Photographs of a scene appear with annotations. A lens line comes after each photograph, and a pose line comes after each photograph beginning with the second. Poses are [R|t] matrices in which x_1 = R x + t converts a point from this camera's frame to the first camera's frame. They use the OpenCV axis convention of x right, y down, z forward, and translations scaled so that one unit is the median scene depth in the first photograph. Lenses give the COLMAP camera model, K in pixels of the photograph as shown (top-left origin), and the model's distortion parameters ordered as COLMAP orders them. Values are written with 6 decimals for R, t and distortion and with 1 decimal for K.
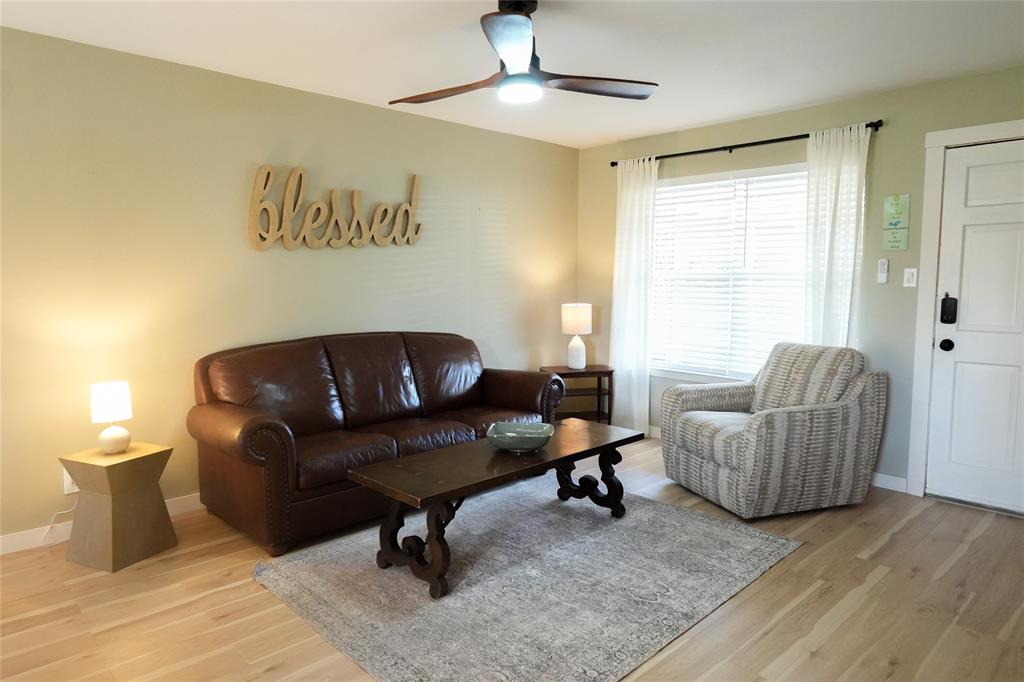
lens RADIAL K [[633.5, 0, 510.6], [0, 633.5, 336.3], [0, 0, 1]] dist [0.000772, -0.000613]
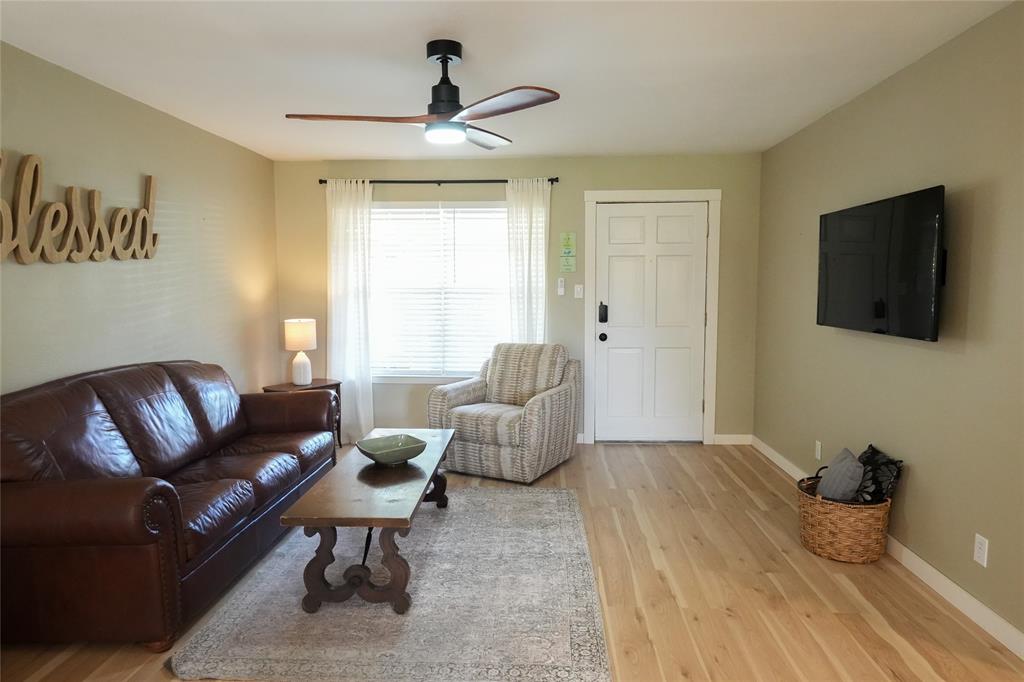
lens RADIAL K [[620.9, 0, 515.8], [0, 620.9, 338.2], [0, 0, 1]] dist [0.000746, 0.001017]
pose [[0.733386, -0.064817, 0.676715, -0.412261], [0.067179, 0.997482, 0.022737, -0.028655], [-0.676485, 0.028786, 0.735894, 0.076897]]
